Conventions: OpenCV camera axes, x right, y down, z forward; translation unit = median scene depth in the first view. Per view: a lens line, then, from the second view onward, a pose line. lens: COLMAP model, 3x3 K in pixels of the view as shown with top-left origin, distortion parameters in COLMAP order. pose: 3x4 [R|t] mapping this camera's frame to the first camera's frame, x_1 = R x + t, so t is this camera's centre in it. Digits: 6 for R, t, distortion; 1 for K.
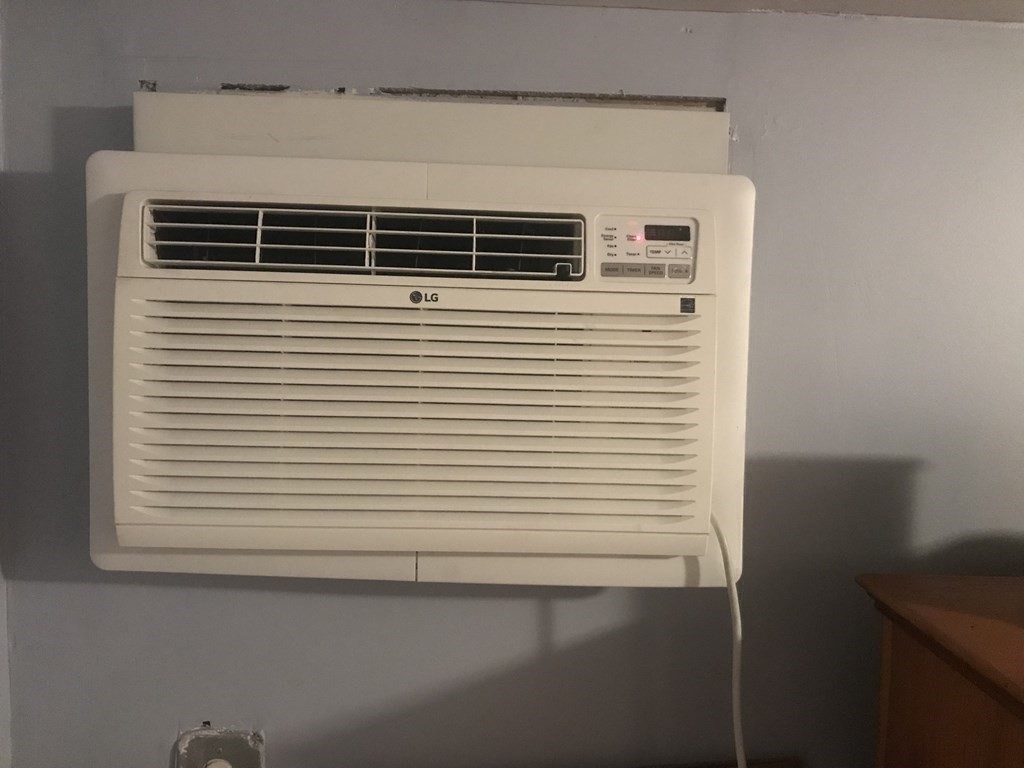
lens RADIAL K [[860.2, 0, 512.8], [0, 860.2, 374.5], [0, 0, 1]] dist [0.030924, -0.029550]
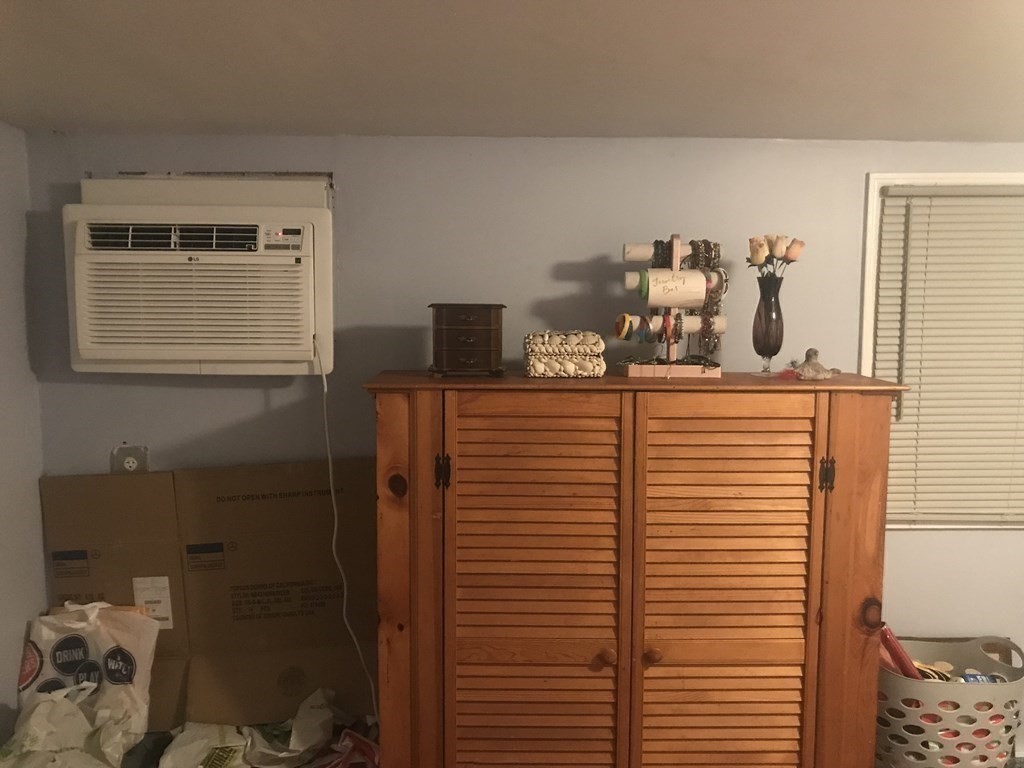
lens RADIAL K [[860.2, 0, 512.0], [0, 860.2, 394.0], [0, 0, 1]] dist [0.030924, -0.029550]
pose [[0.999445, -0.018592, -0.027634, 0.885804], [0.019688, 0.999009, 0.039925, 0.221838], [0.026864, -0.040447, 0.998820, -1.524911]]
